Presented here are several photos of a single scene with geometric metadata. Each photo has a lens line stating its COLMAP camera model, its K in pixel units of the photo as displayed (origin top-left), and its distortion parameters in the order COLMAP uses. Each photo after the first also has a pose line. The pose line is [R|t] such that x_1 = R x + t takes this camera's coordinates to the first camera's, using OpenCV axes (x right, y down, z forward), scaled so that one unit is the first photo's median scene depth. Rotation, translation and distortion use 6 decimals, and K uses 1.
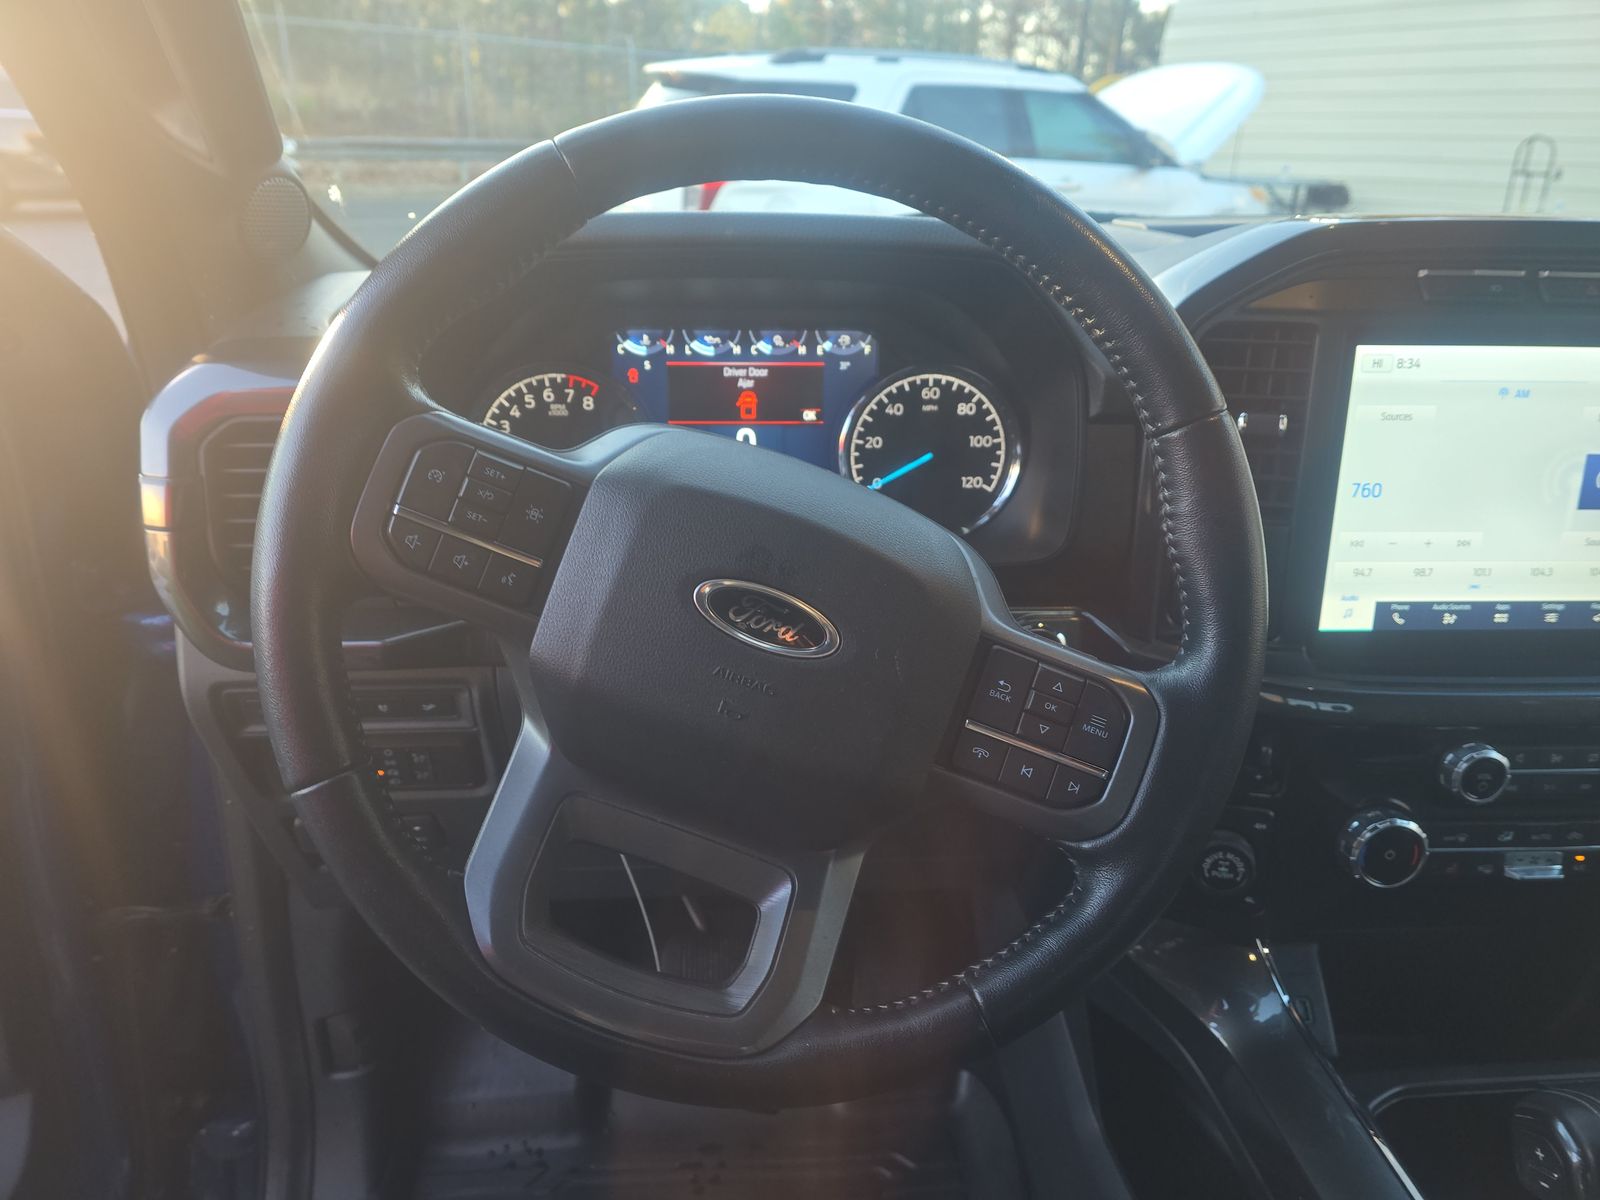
lens RADIAL K [[1075.9, 0, 765.1], [0, 1075.9, 584.7], [0, 0, 1]] dist [0.033560, -0.023746]
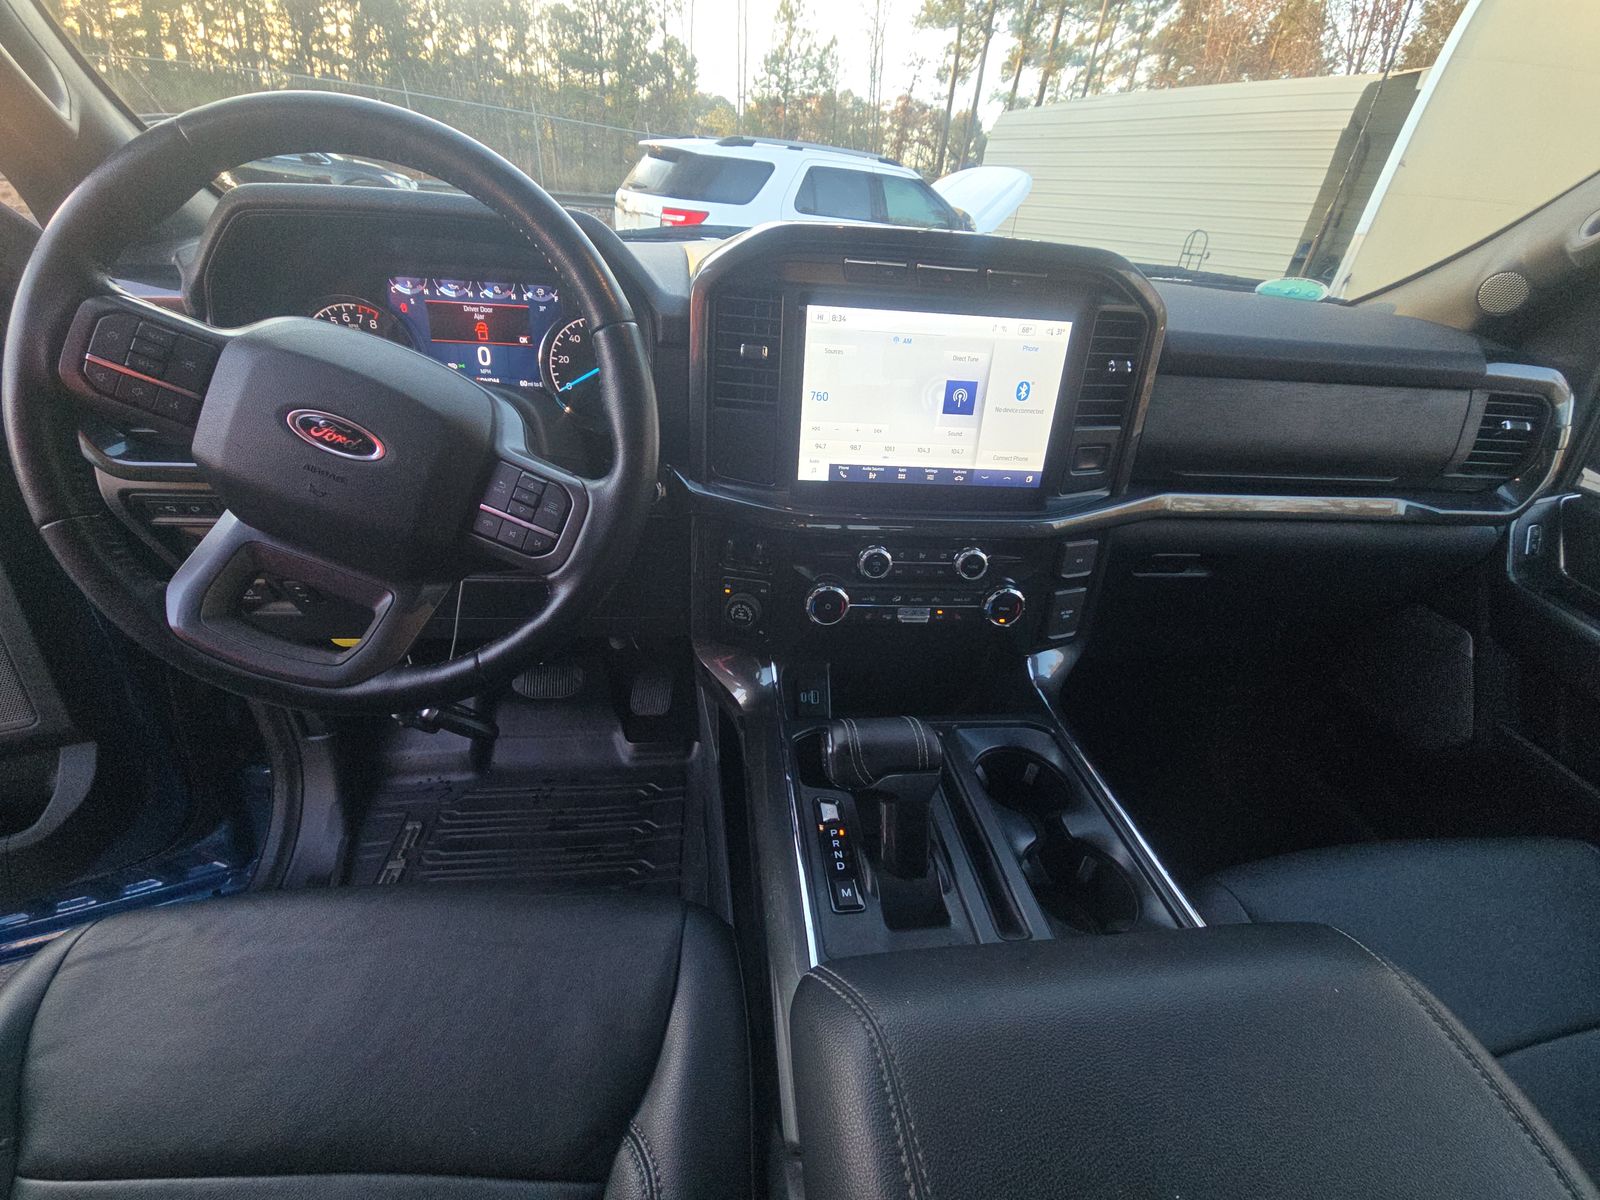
lens RADIAL K [[643.3, 0, 805.0], [0, 643.3, 594.0], [0, 0, 1]] dist [0.003083, -0.000118]
pose [[0.997266, 0.023215, 0.070159, 0.411714], [-0.033319, 0.988652, 0.146482, 0.065210], [-0.065962, -0.148419, 0.986722, -0.041779]]
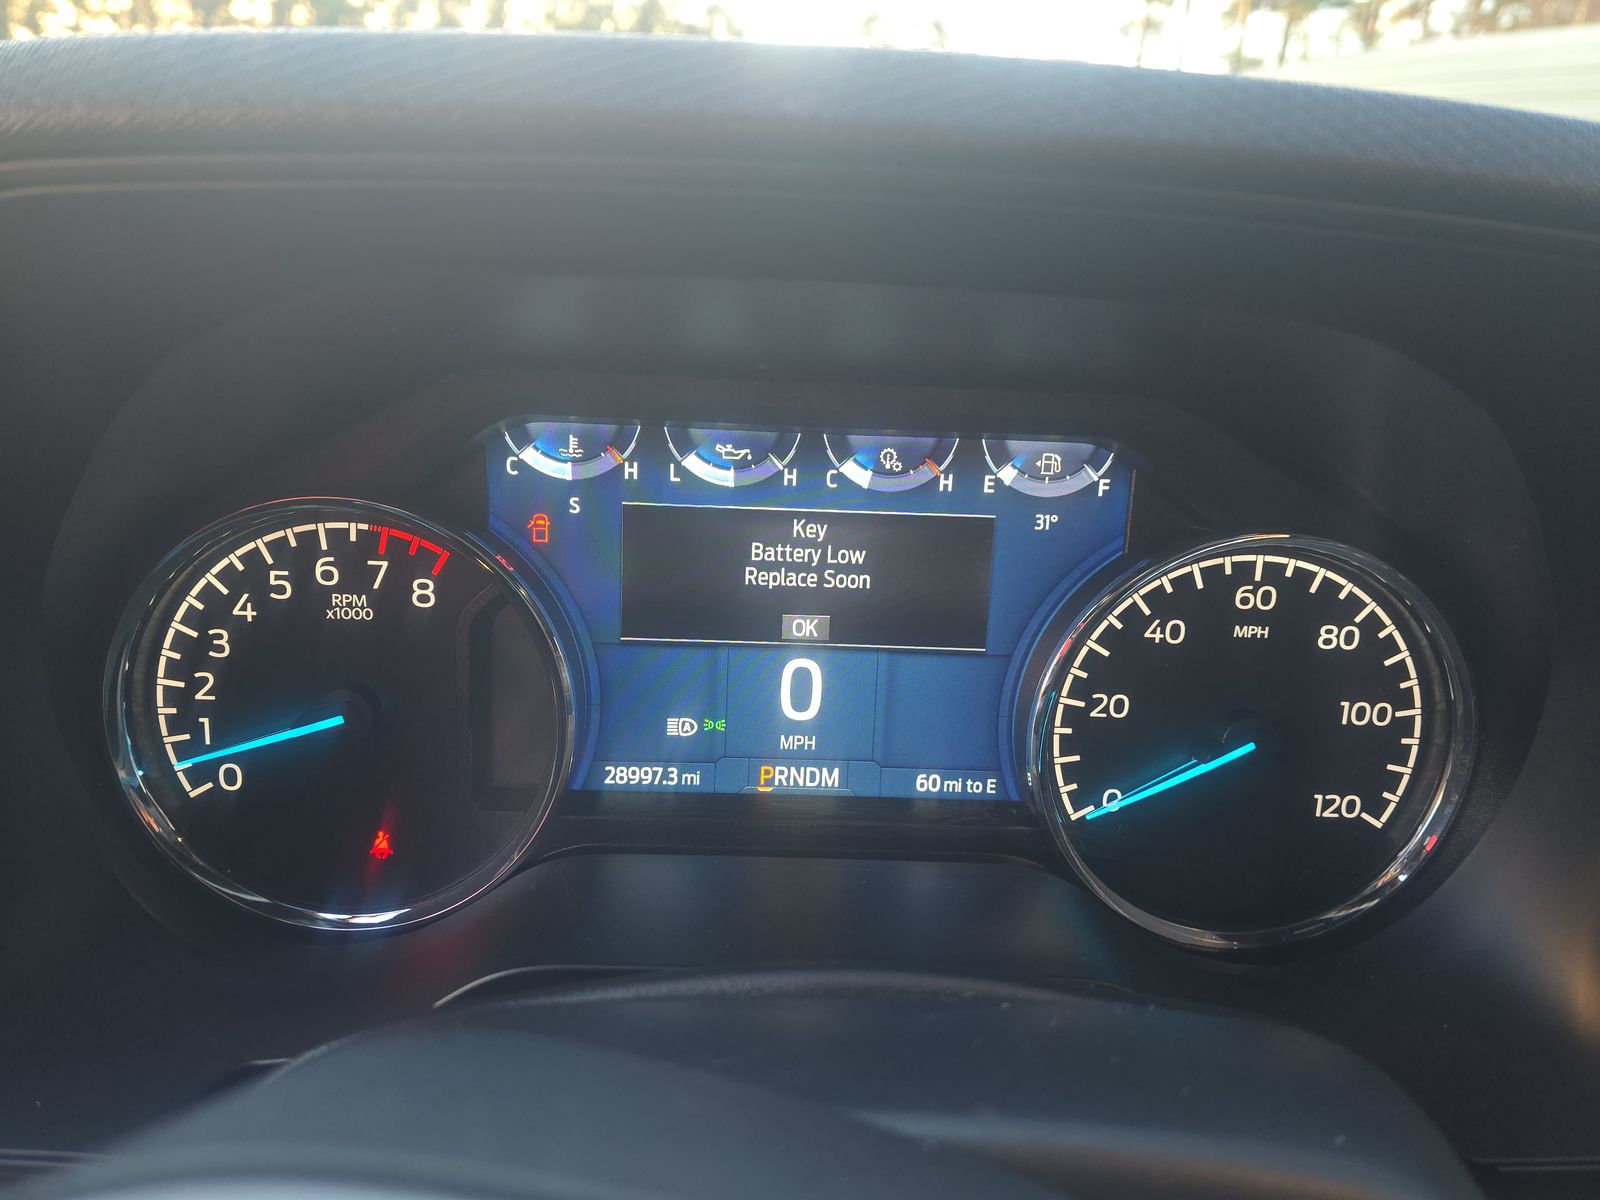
lens RADIAL K [[1075.9, 0, 792.0], [0, 1075.9, 599.7], [0, 0, 1]] dist [0.033560, -0.023746]
pose [[0.998977, 0.039759, -0.021539, -0.015019], [-0.040979, 0.997386, -0.059515, -0.145438], [0.019117, 0.060336, 0.997995, 0.584803]]
